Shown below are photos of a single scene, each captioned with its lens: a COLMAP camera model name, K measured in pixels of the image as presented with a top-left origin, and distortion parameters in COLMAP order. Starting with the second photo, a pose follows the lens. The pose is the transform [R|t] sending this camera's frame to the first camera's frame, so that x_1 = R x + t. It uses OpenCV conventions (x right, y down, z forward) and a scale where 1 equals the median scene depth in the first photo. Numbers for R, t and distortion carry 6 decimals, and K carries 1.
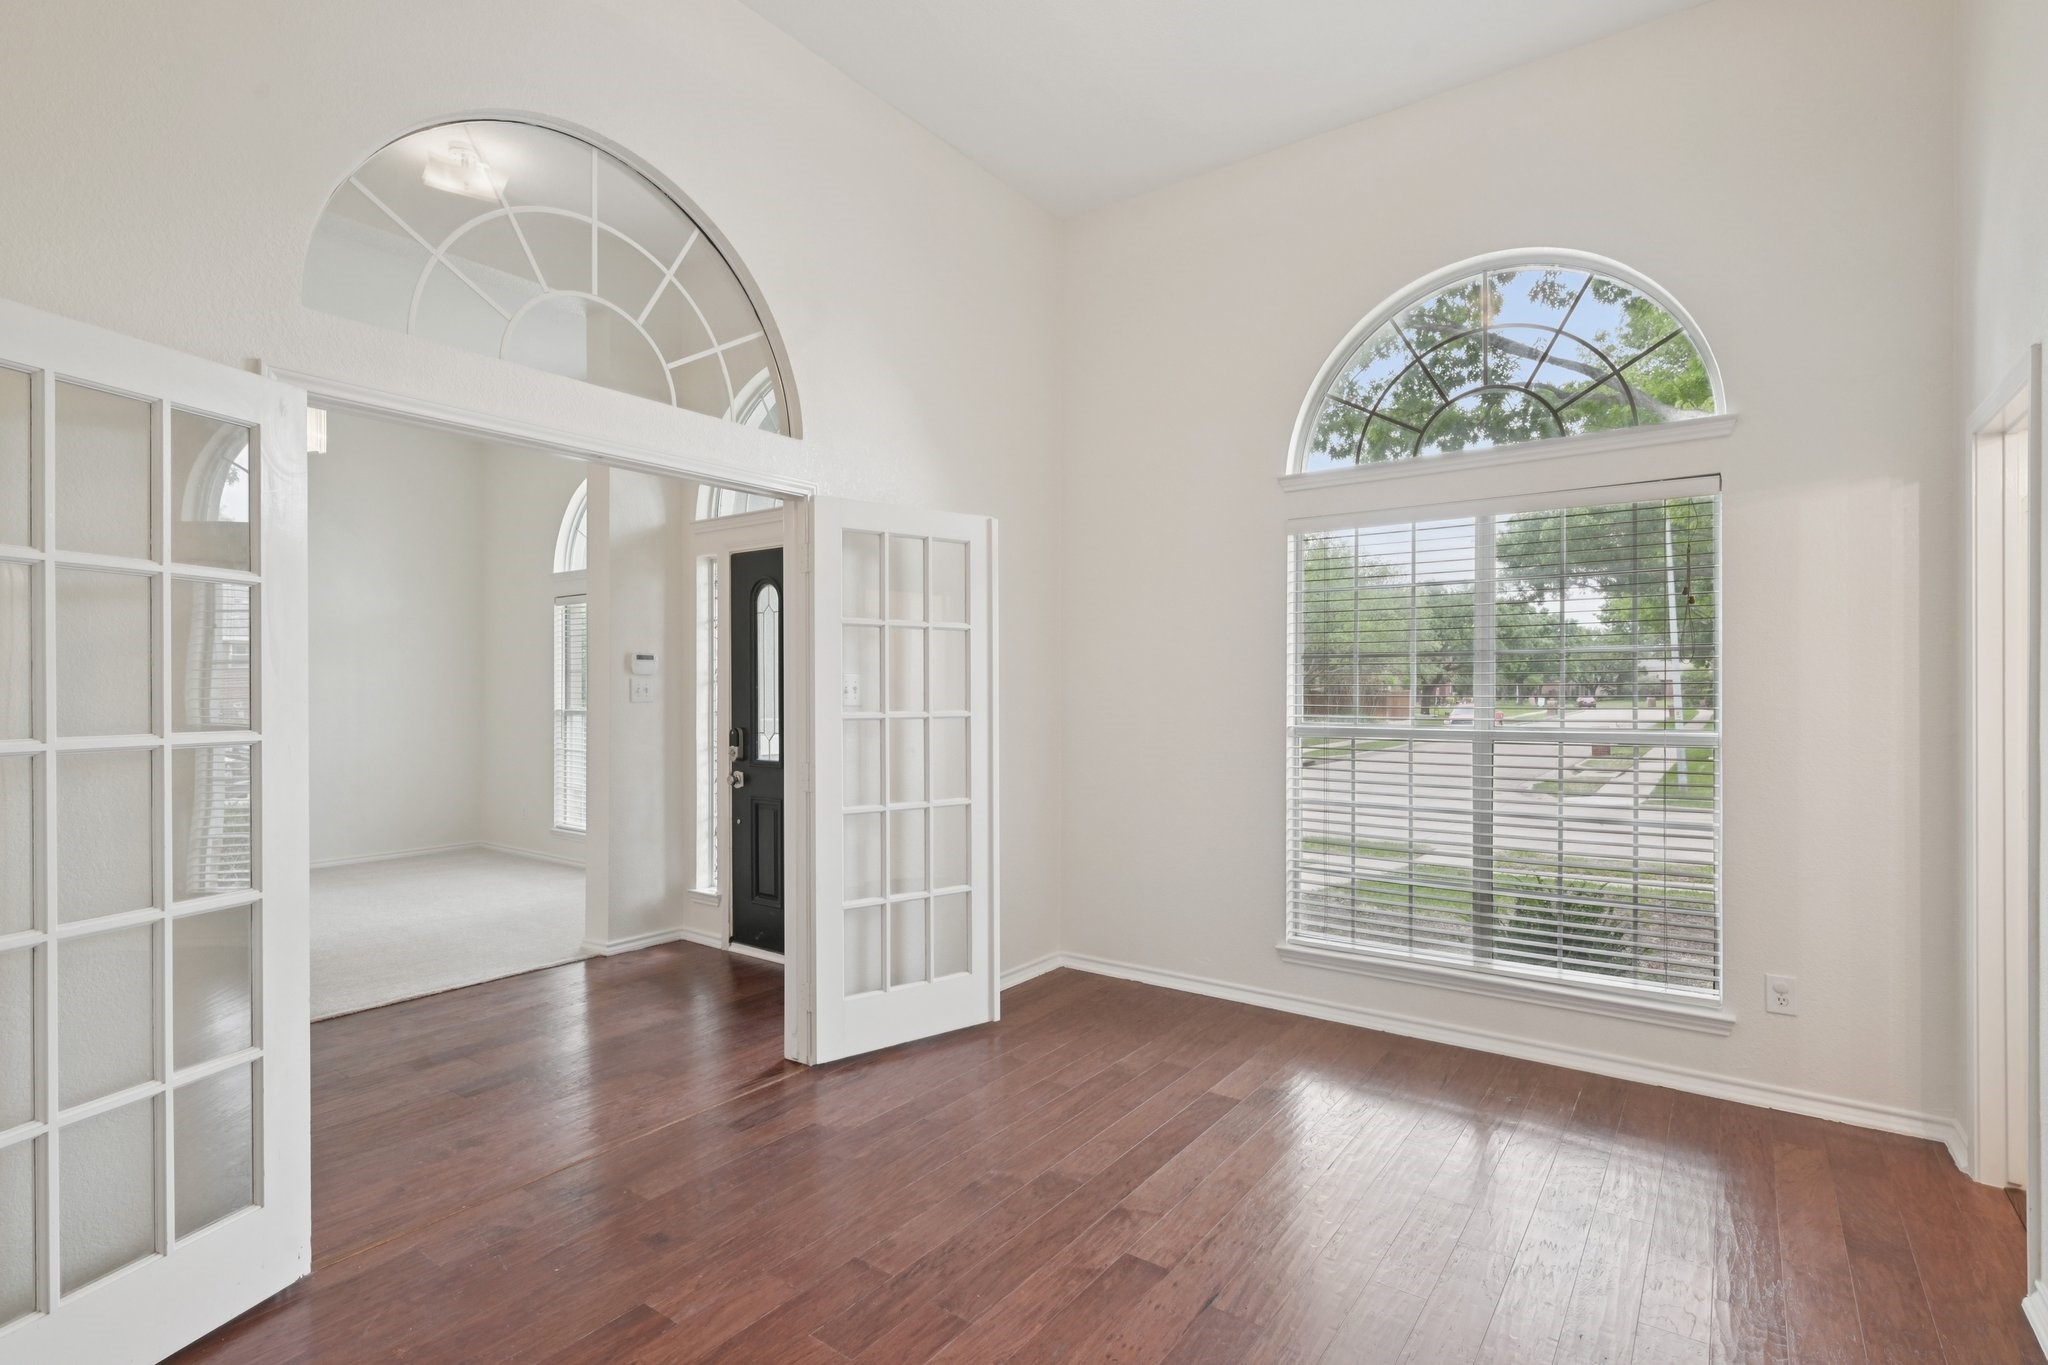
lens RADIAL K [[976.9, 0, 1024.0], [0, 976.9, 682.5], [0, 0, 1]] dist [0.001742, 0.000198]
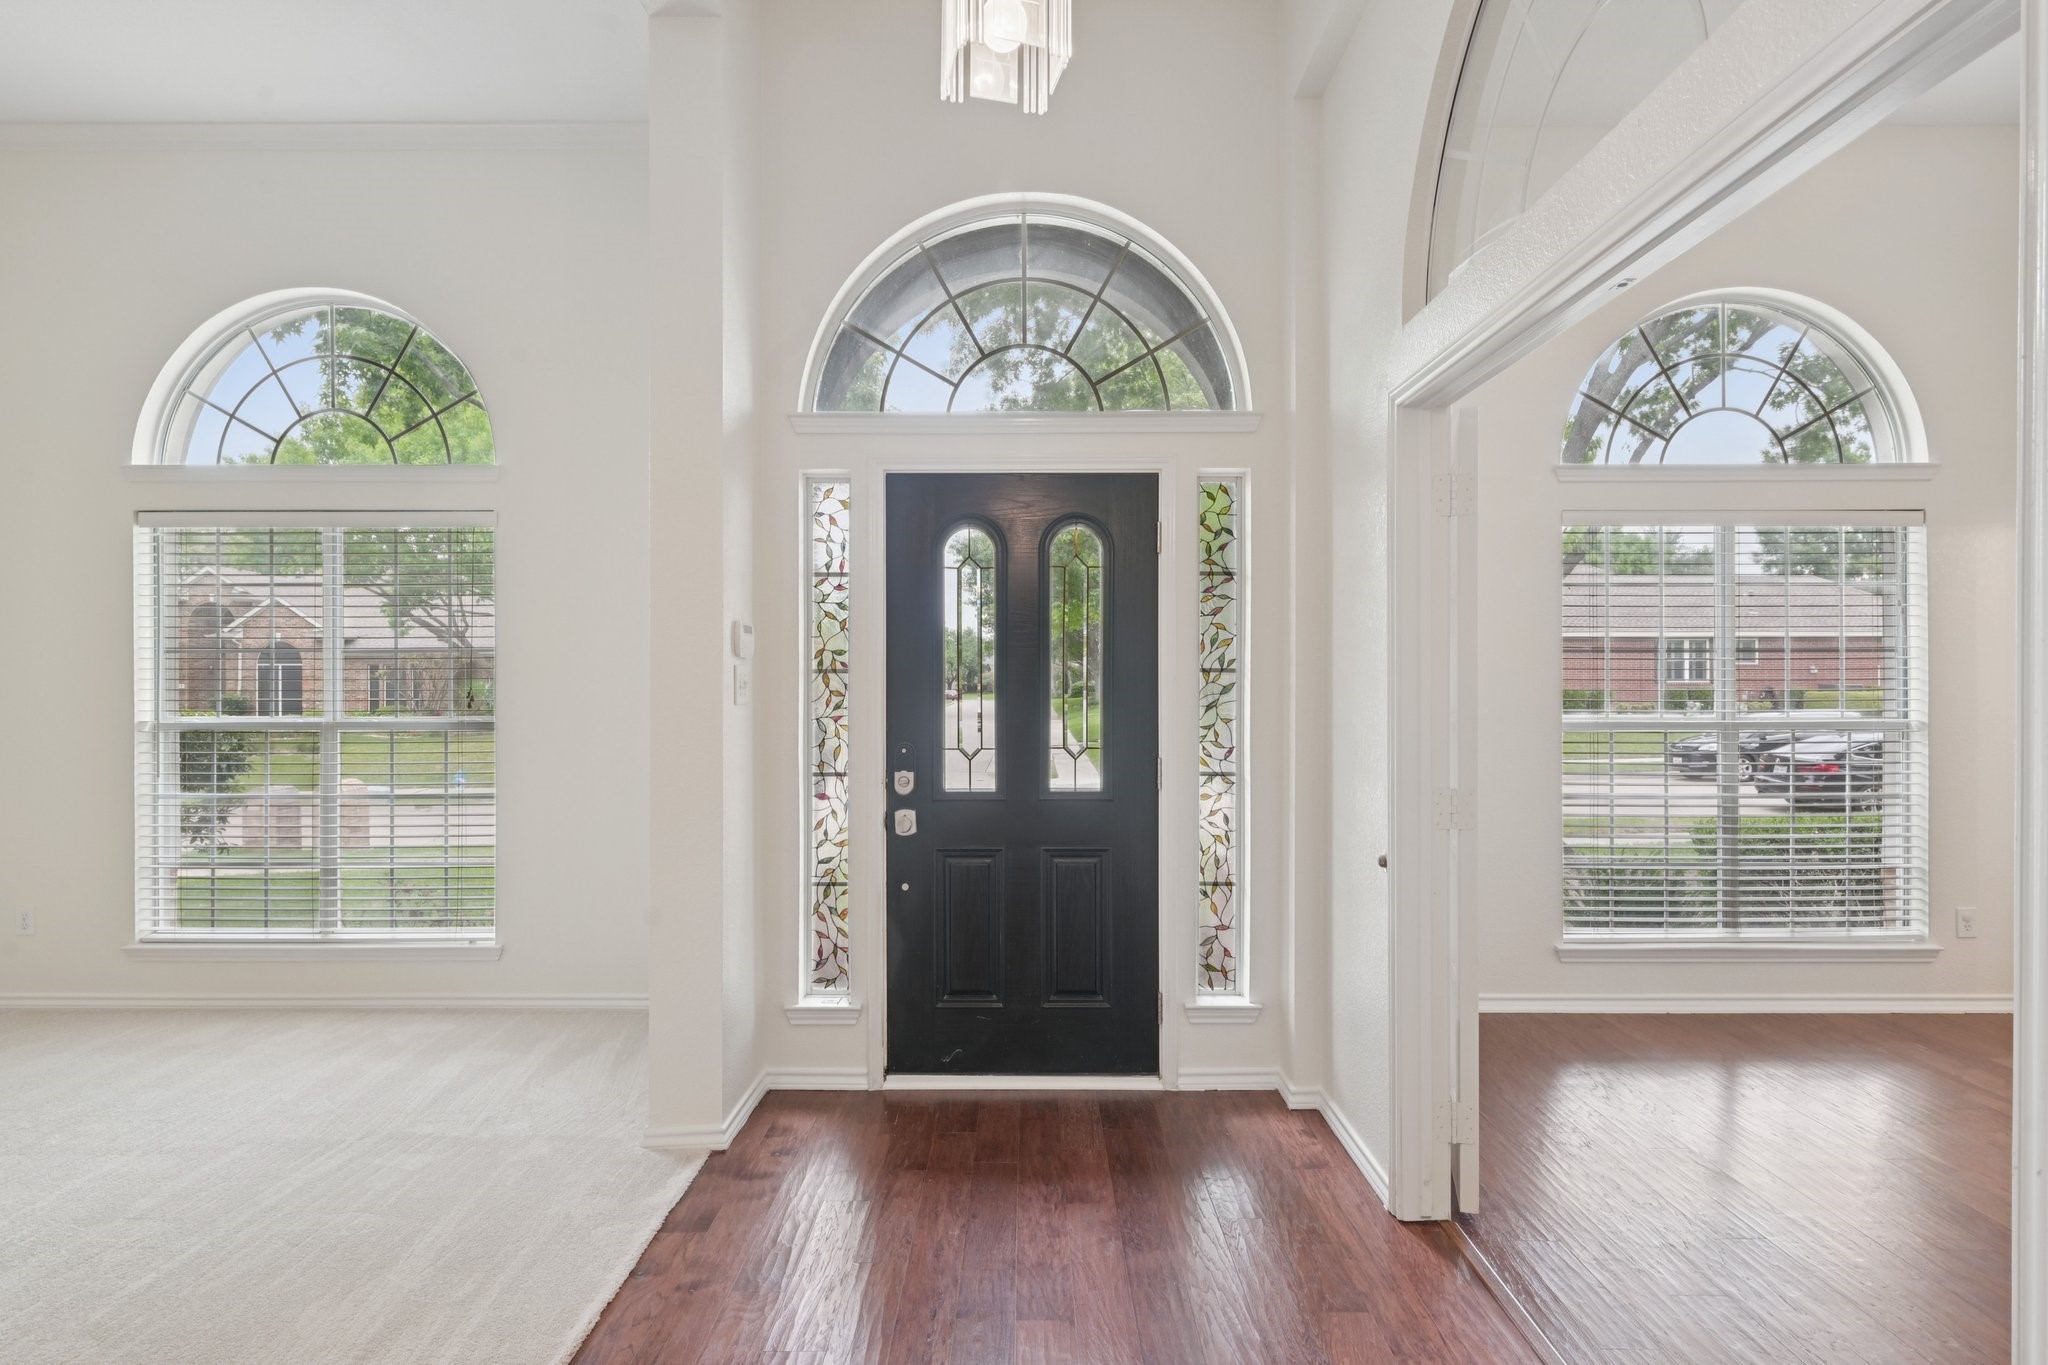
lens RADIAL K [[976.9, 0, 1024.0], [0, 976.9, 682.5], [0, 0, 1]] dist [0.001742, 0.000198]
pose [[0.811035, -0.000171, 0.584997, -0.733095], [-0.004579, 0.999967, 0.006641, 0.001585], [-0.584980, -0.008064, 0.811008, 0.515574]]
